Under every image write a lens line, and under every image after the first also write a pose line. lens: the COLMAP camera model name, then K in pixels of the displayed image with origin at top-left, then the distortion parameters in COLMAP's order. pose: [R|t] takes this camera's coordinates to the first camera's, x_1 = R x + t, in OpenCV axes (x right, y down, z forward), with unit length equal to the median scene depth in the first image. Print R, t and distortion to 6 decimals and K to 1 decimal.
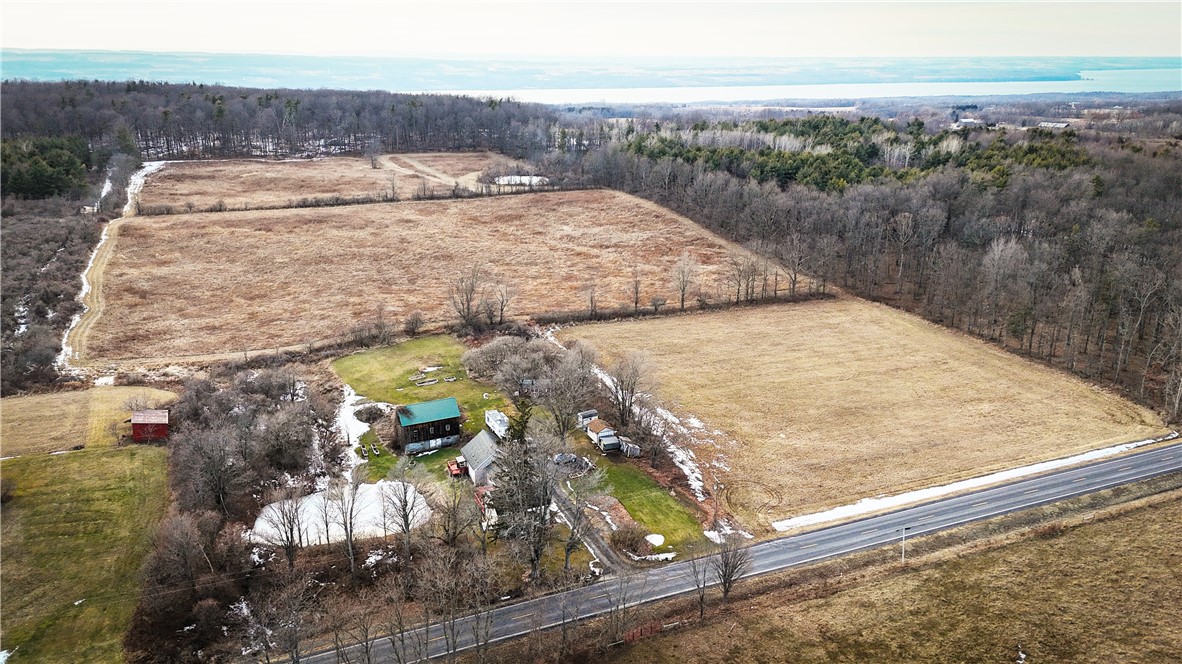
lens RADIAL K [[850.4, 0, 591.0], [0, 850.4, 332.0], [0, 0, 1]] dist [0.089108, -0.082168]
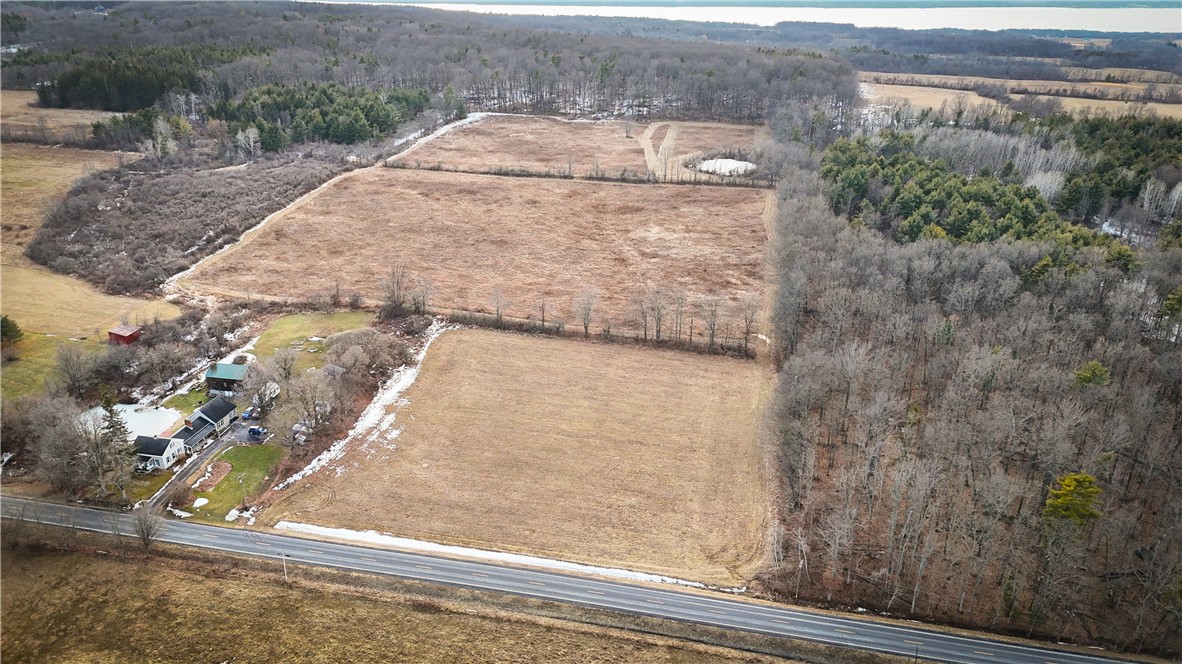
lens RADIAL K [[850.4, 0, 591.0], [0, 850.4, 332.0], [0, 0, 1]] dist [0.089108, -0.082168]
pose [[0.820224, 0.232072, -0.522853, 1.166536], [-0.184878, 0.972503, 0.141625, -0.319146], [0.541344, -0.019500, 0.840575, 0.141915]]
